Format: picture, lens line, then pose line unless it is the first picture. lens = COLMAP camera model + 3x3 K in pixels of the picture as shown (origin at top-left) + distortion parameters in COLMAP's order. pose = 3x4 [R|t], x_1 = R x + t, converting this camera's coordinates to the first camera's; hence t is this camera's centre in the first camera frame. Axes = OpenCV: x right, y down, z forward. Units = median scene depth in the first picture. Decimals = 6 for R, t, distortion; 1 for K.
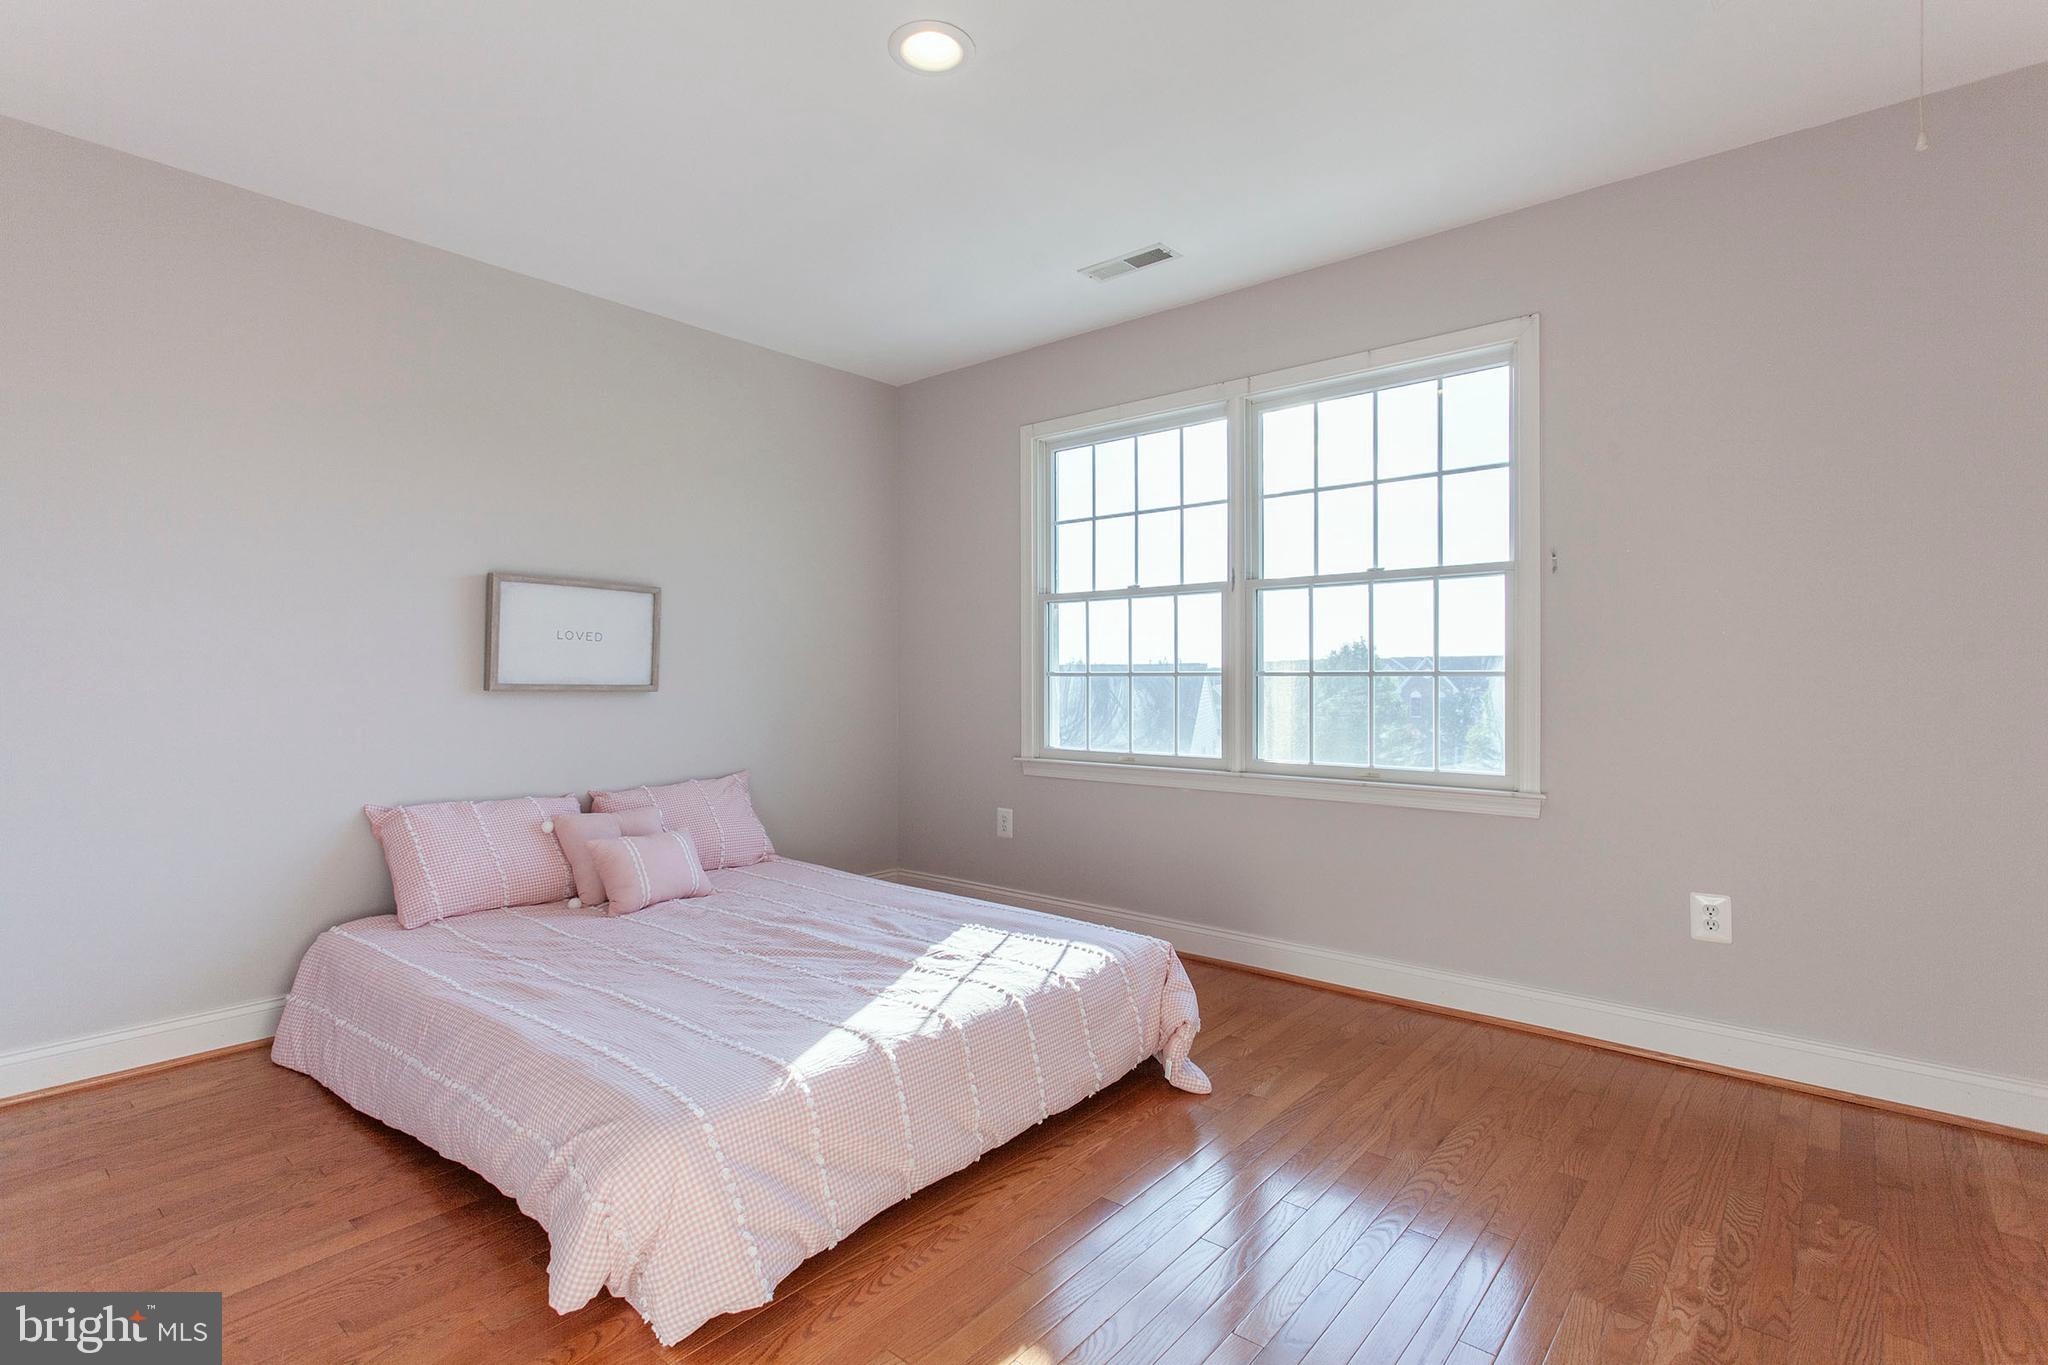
lens RADIAL K [[984.0, 0, 1016.0], [0, 984.0, 669.6], [0, 0, 1]] dist [0.000778, 0.001748]
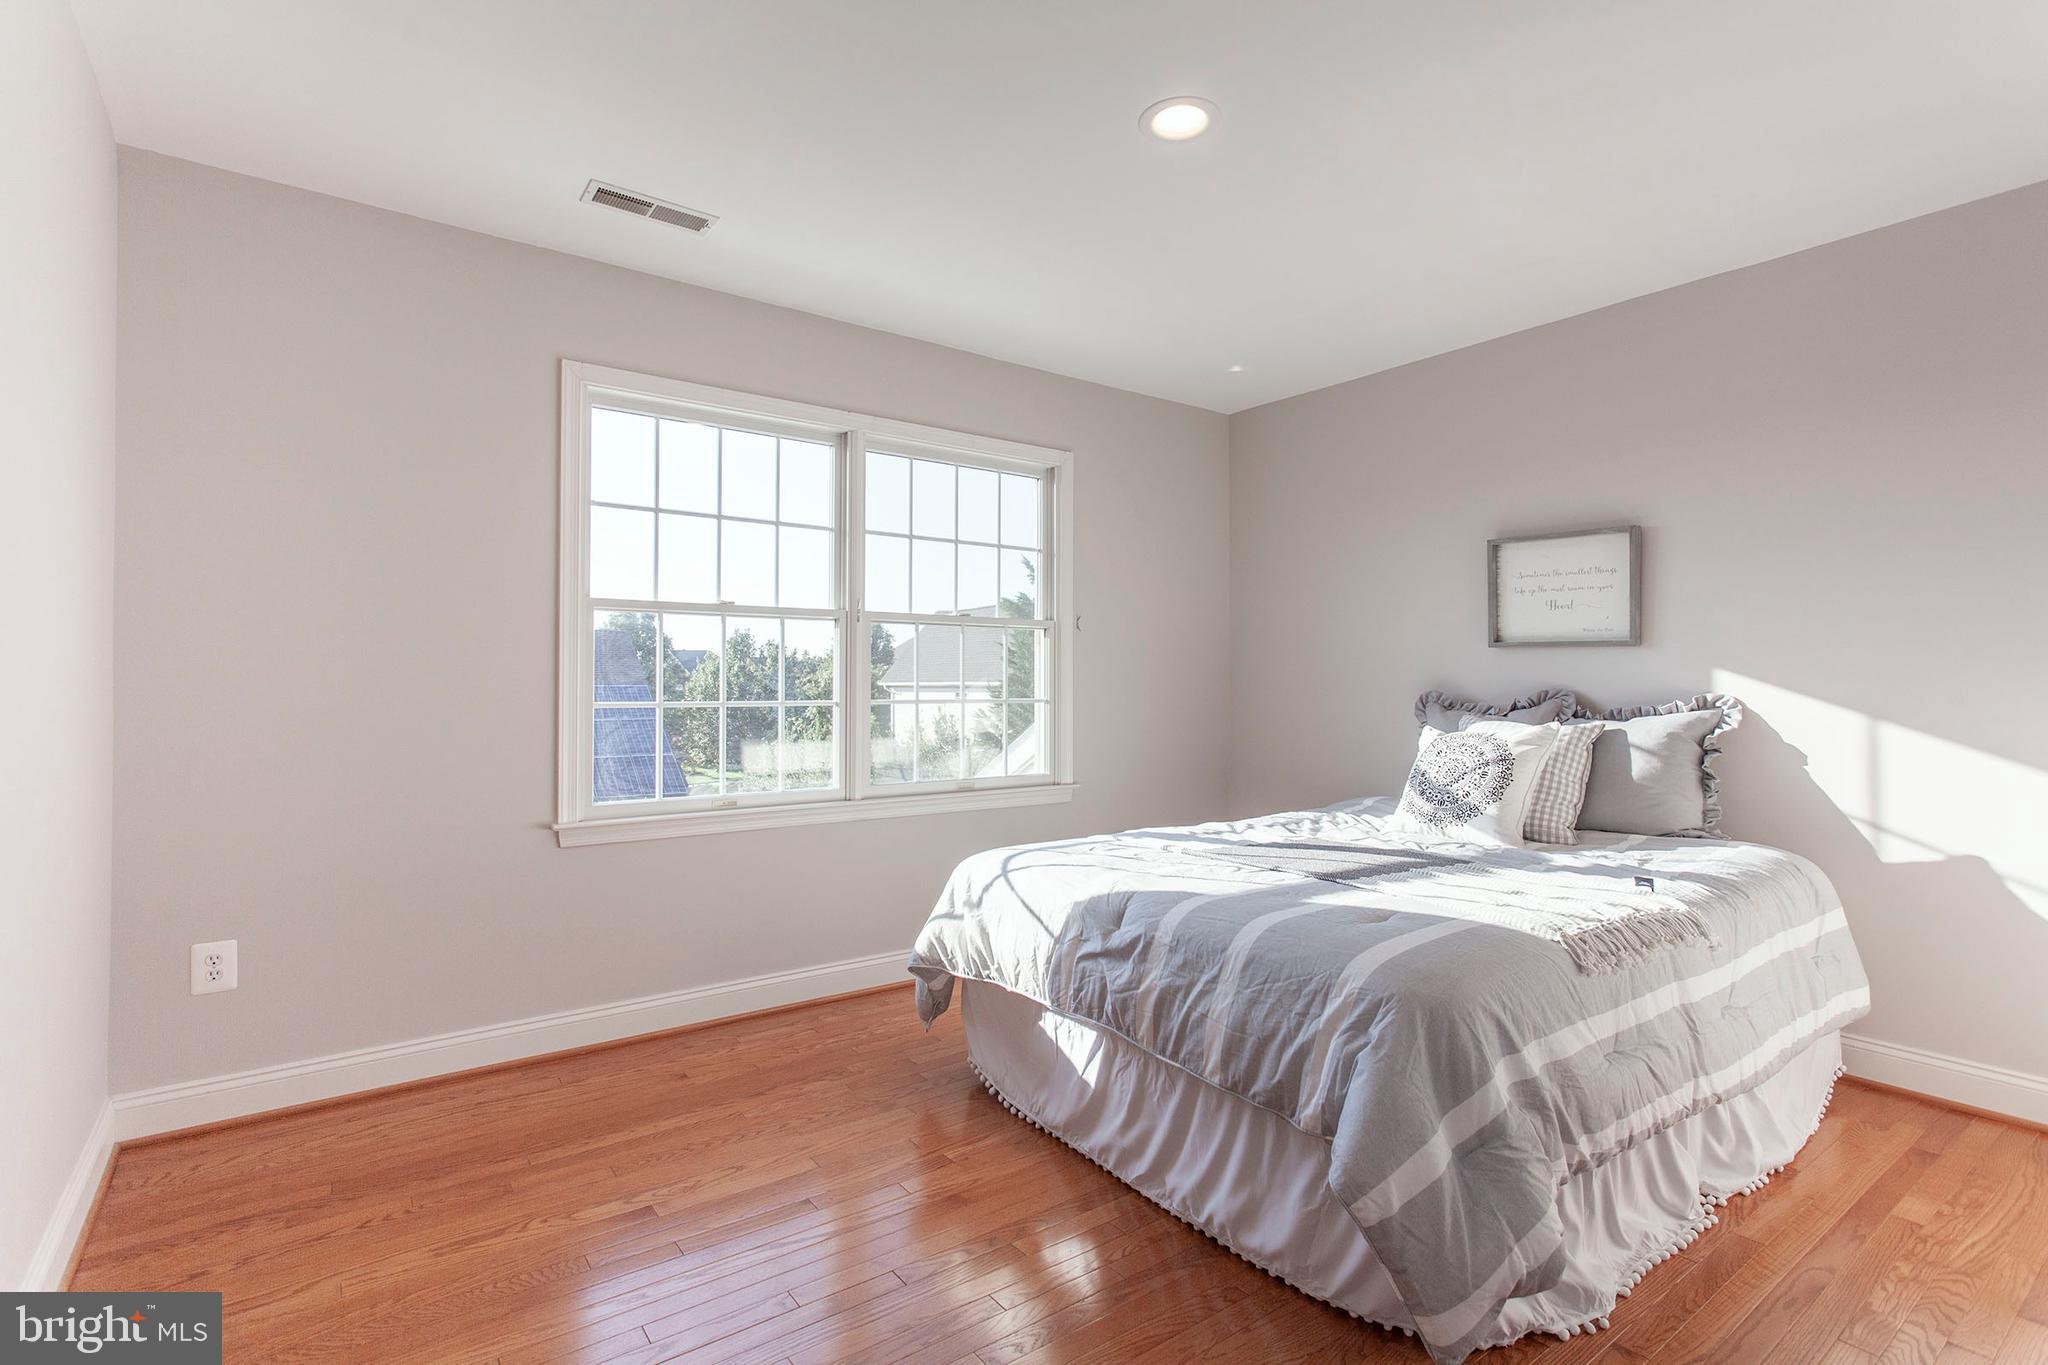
lens RADIAL K [[984.0, 0, 1004.4], [0, 984.0, 681.0], [0, 0, 1]] dist [0.000778, 0.001748]
pose [[0.234039, 0.020651, 0.972008, -0.721844], [0.003413, 0.999751, -0.022062, 0.005533], [-0.972221, 0.008480, 0.233910, 0.612303]]
